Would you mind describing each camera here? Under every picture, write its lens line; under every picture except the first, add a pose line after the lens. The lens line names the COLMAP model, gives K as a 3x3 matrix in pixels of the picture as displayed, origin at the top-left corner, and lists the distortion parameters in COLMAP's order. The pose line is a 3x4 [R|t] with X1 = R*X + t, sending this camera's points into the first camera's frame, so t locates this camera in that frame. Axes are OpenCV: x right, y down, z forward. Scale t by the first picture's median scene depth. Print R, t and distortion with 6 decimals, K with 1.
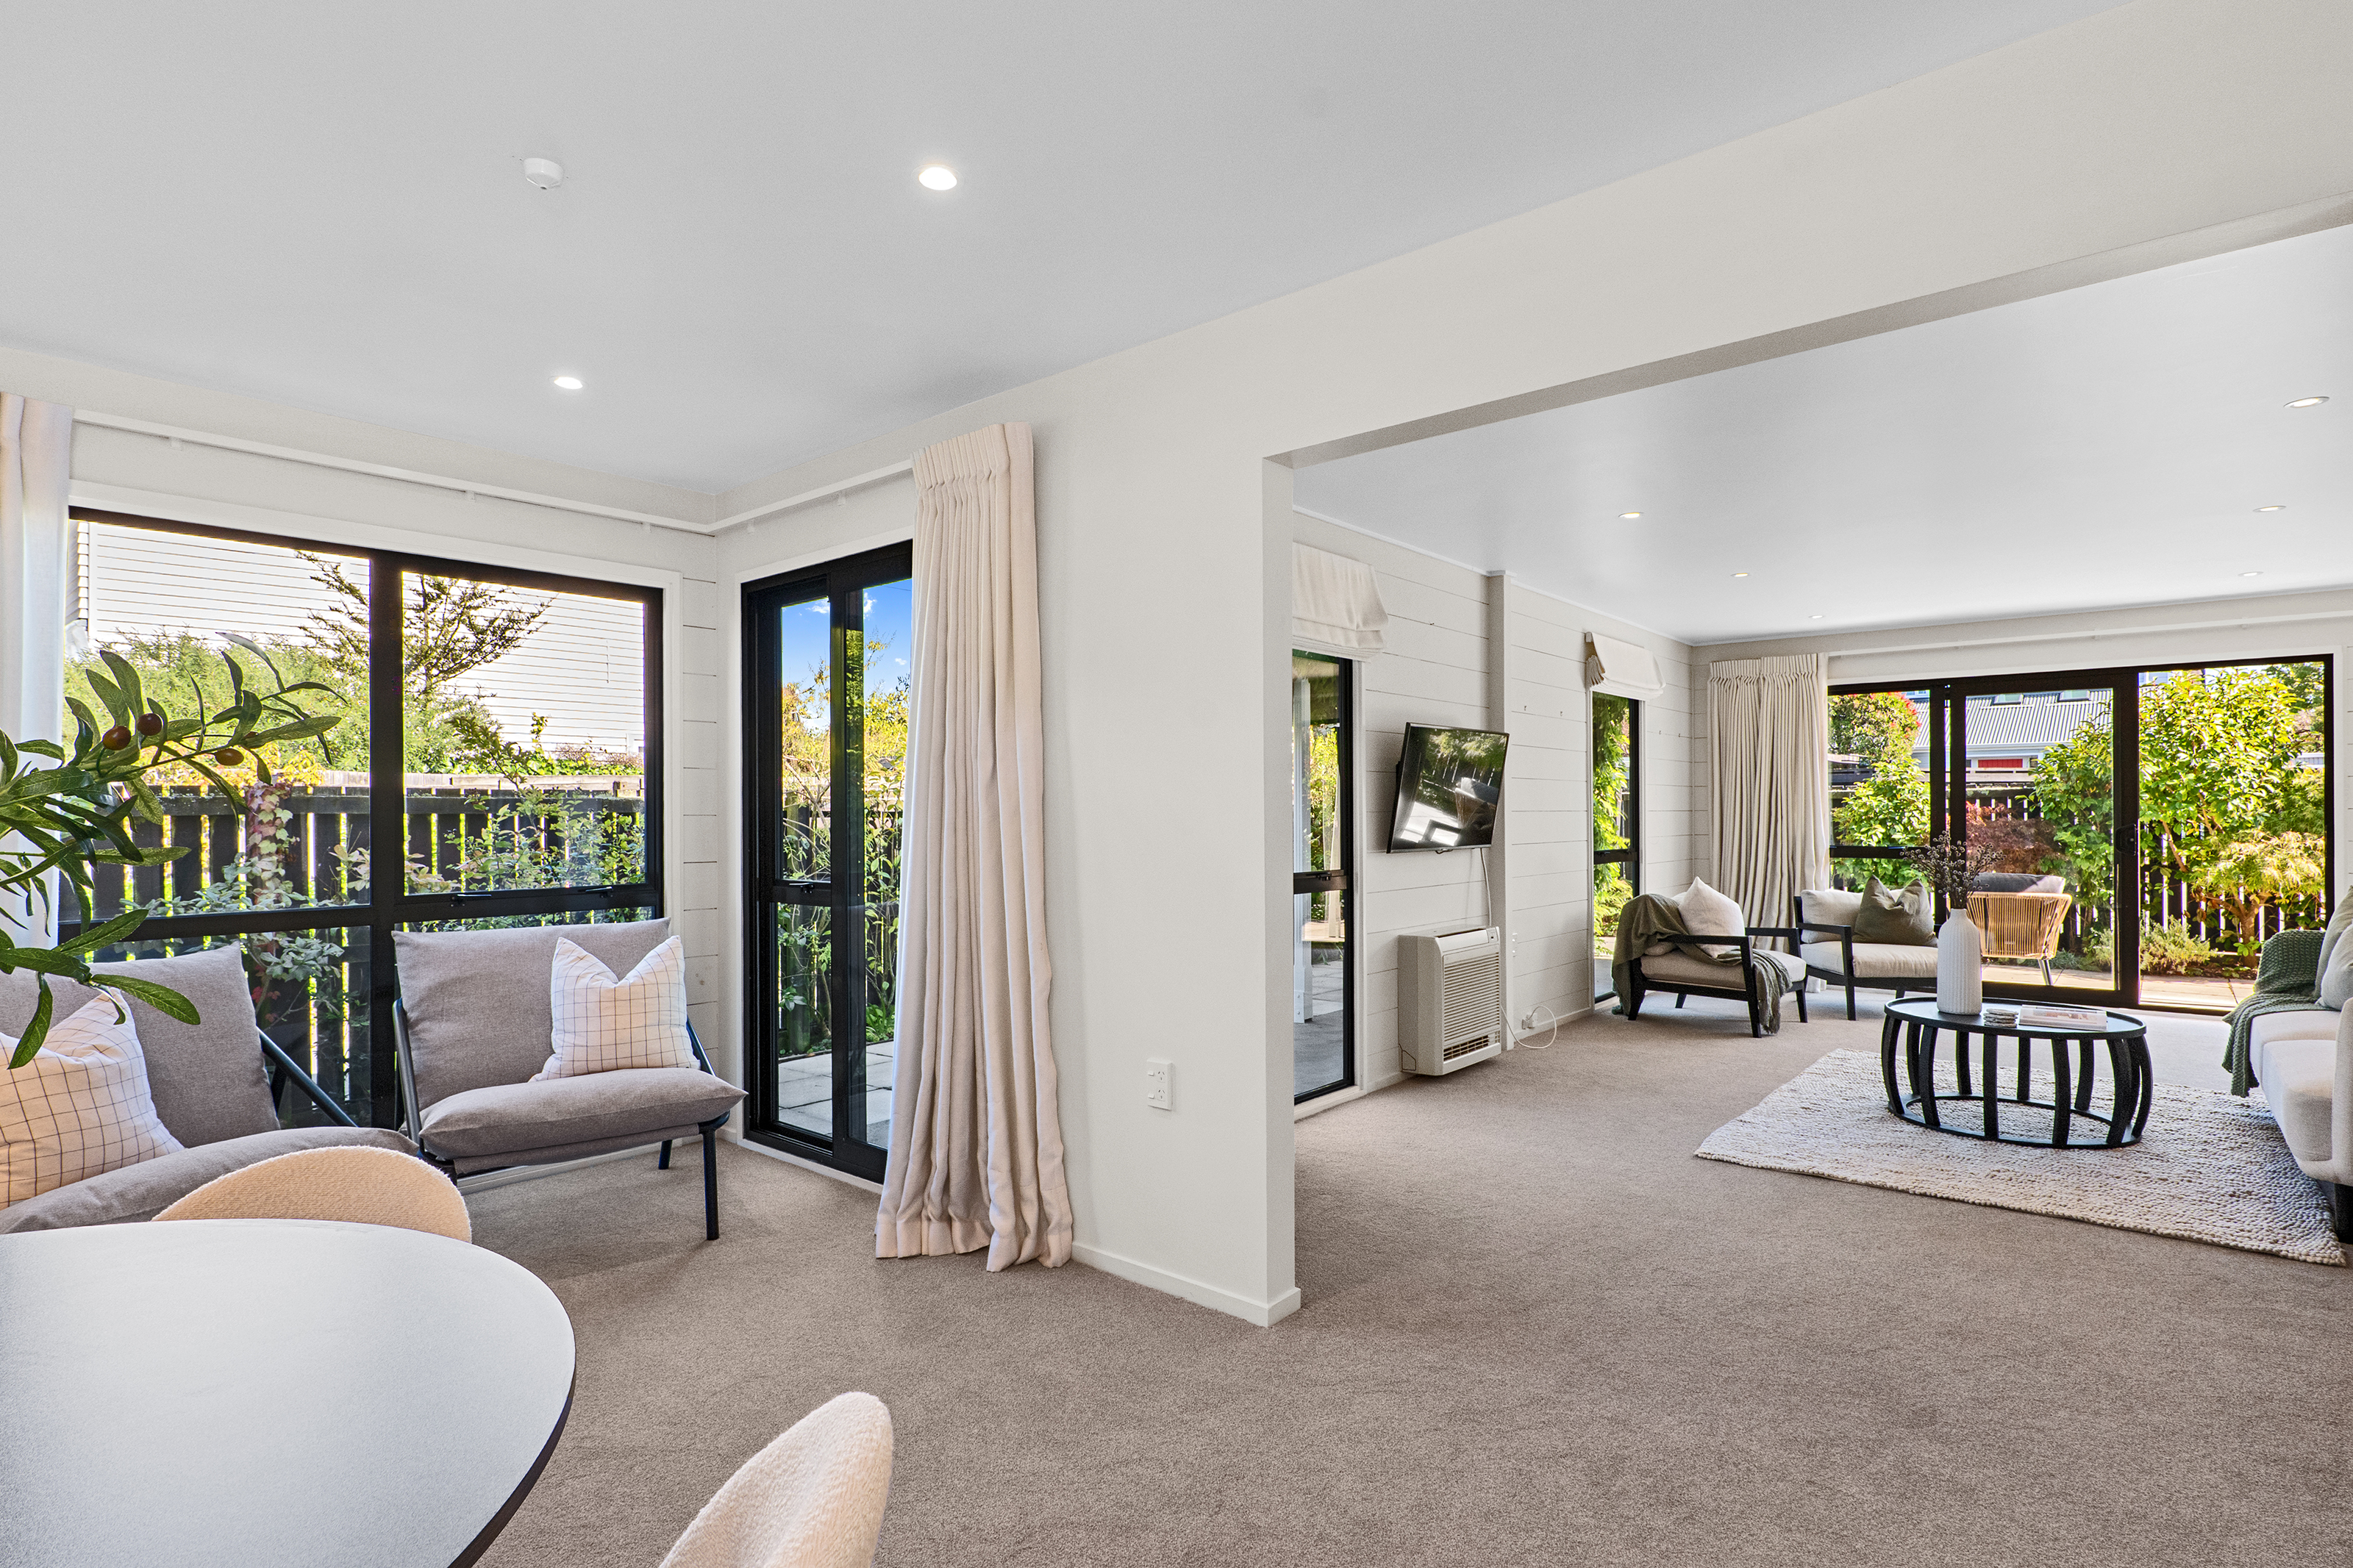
lens RADIAL K [[1163.9, 0, 1183.4], [0, 1163.9, 804.2], [0, 0, 1]] dist [-0.003786, -0.000471]
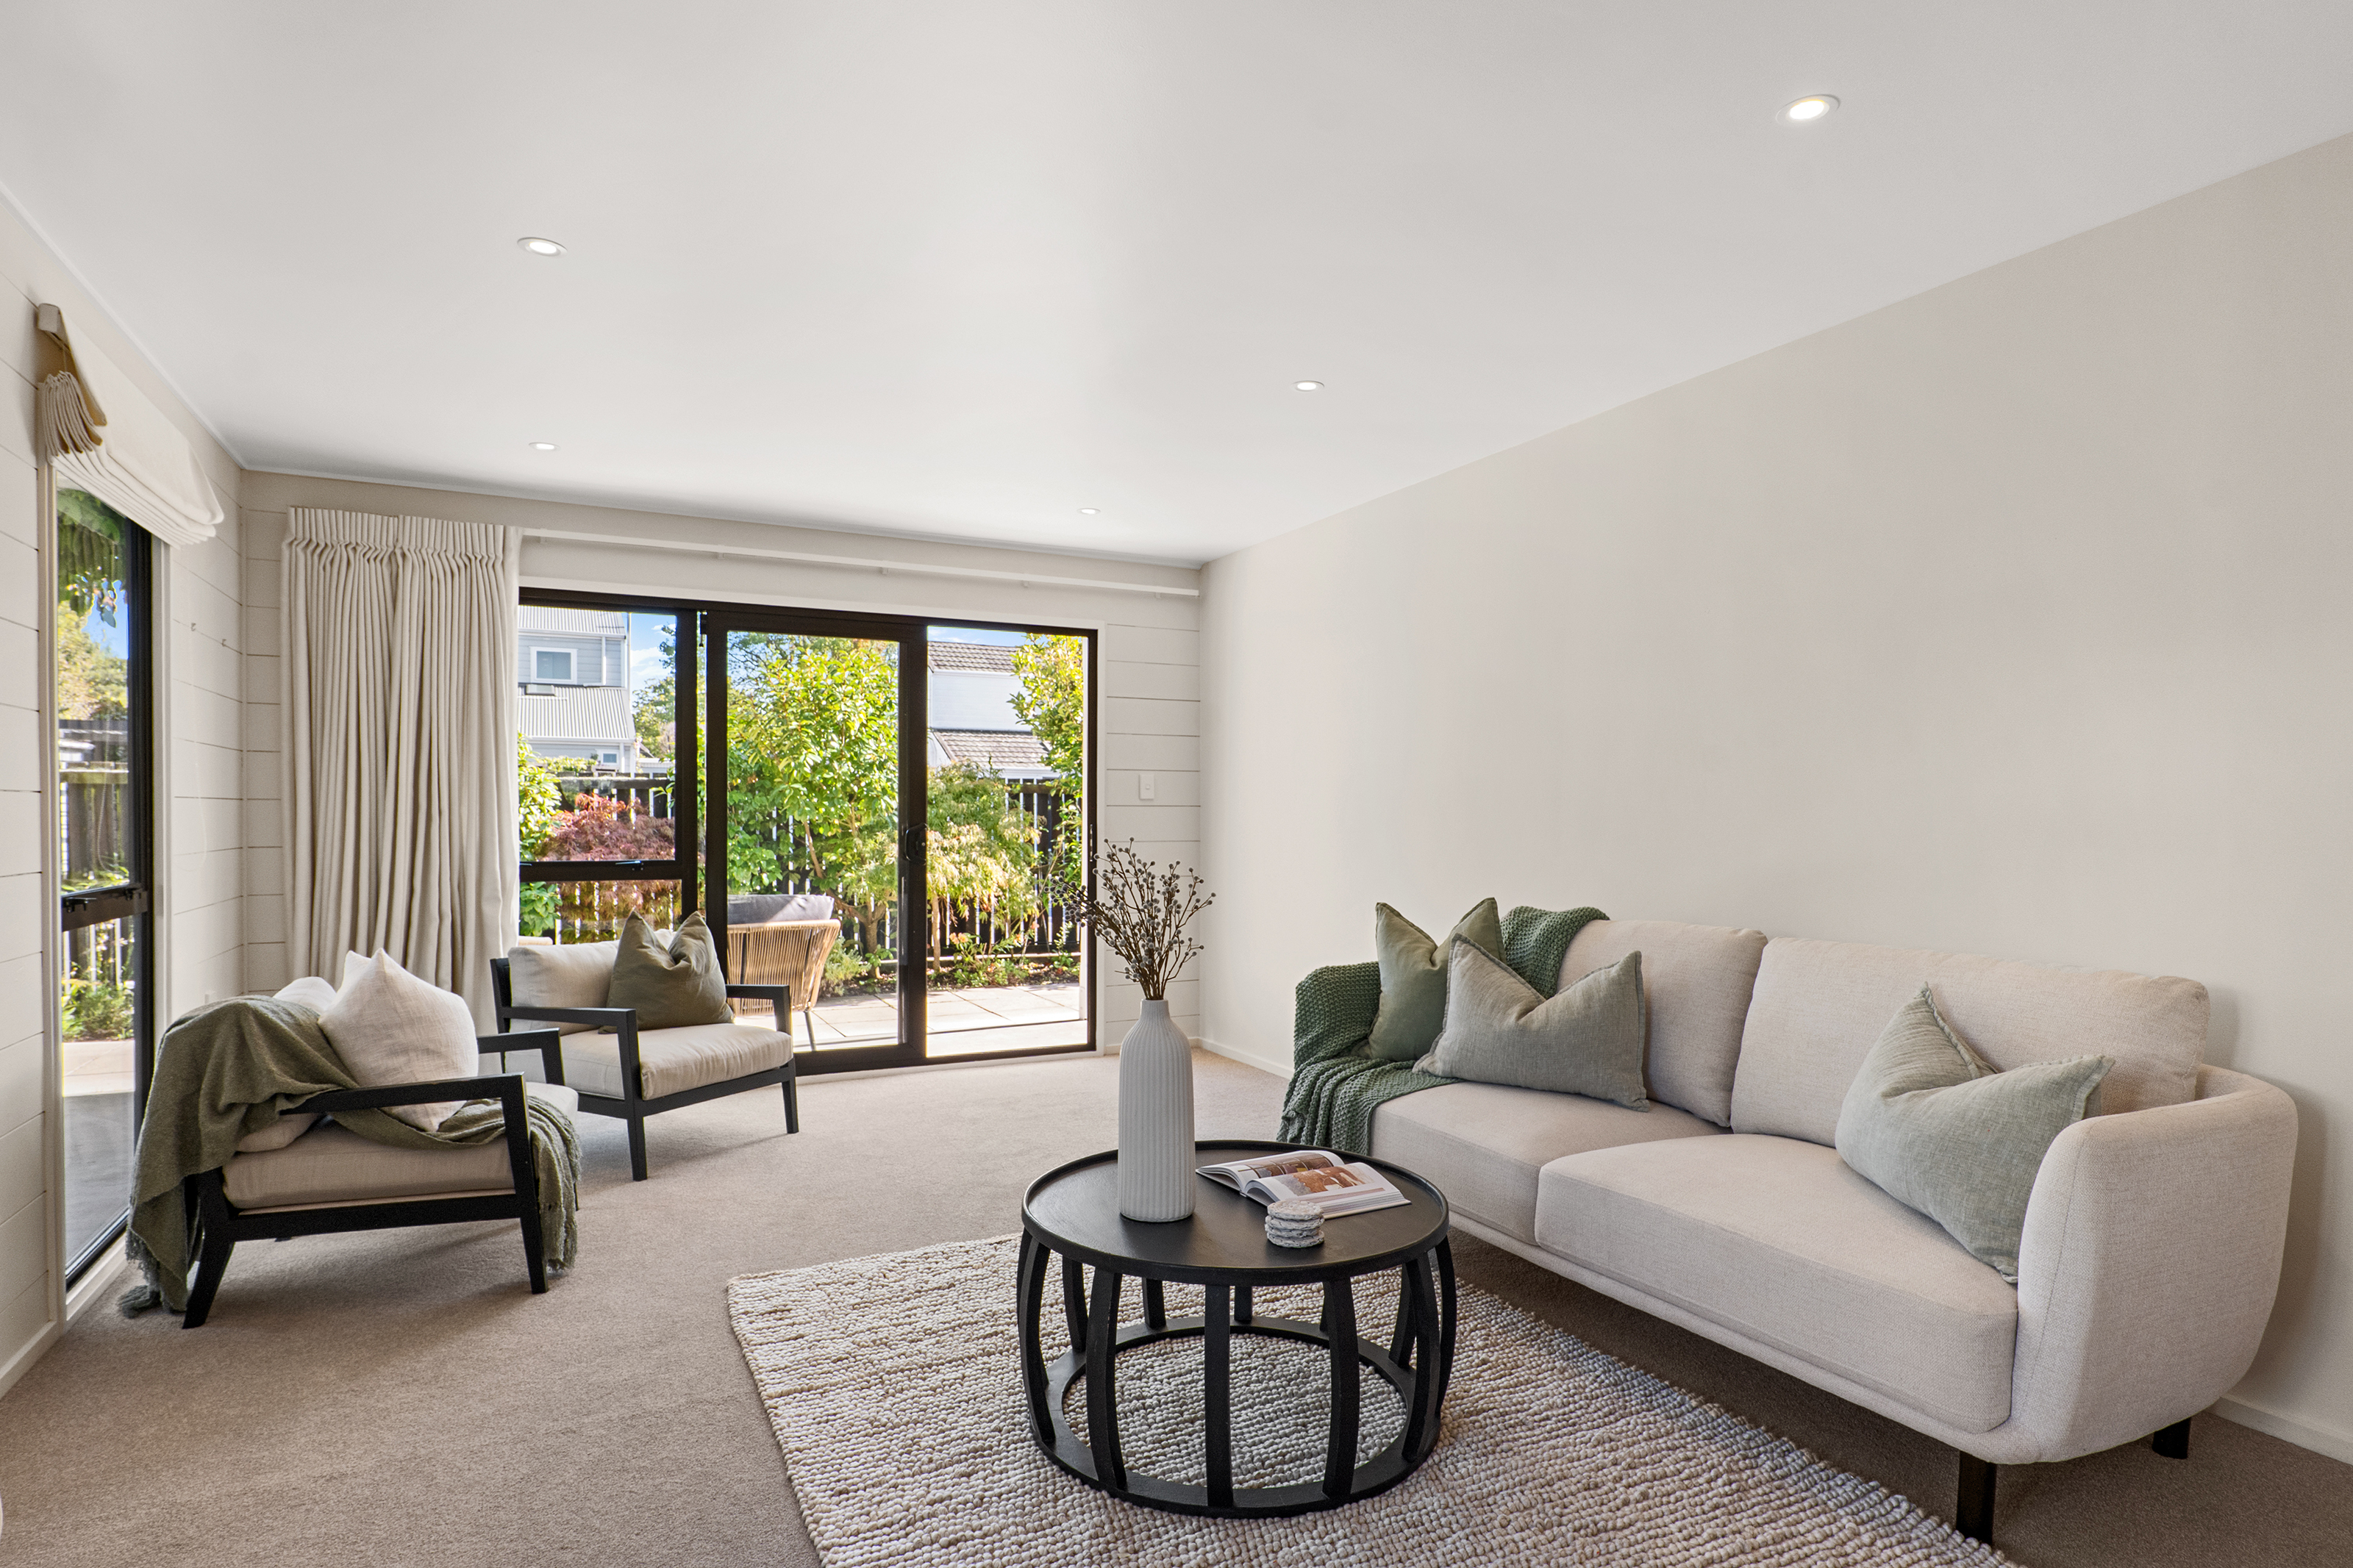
lens RADIAL K [[1260.5, 0, 1173.9], [0, 1260.5, 820.6], [0, 0, 1]] dist [0.002479, 0.000382]
pose [[0.398949, -0.001114, 0.916972, 0.122759], [-0.011901, 0.999909, 0.006393, 0.008159], [-0.916896, -0.013463, 0.398900, 0.511713]]
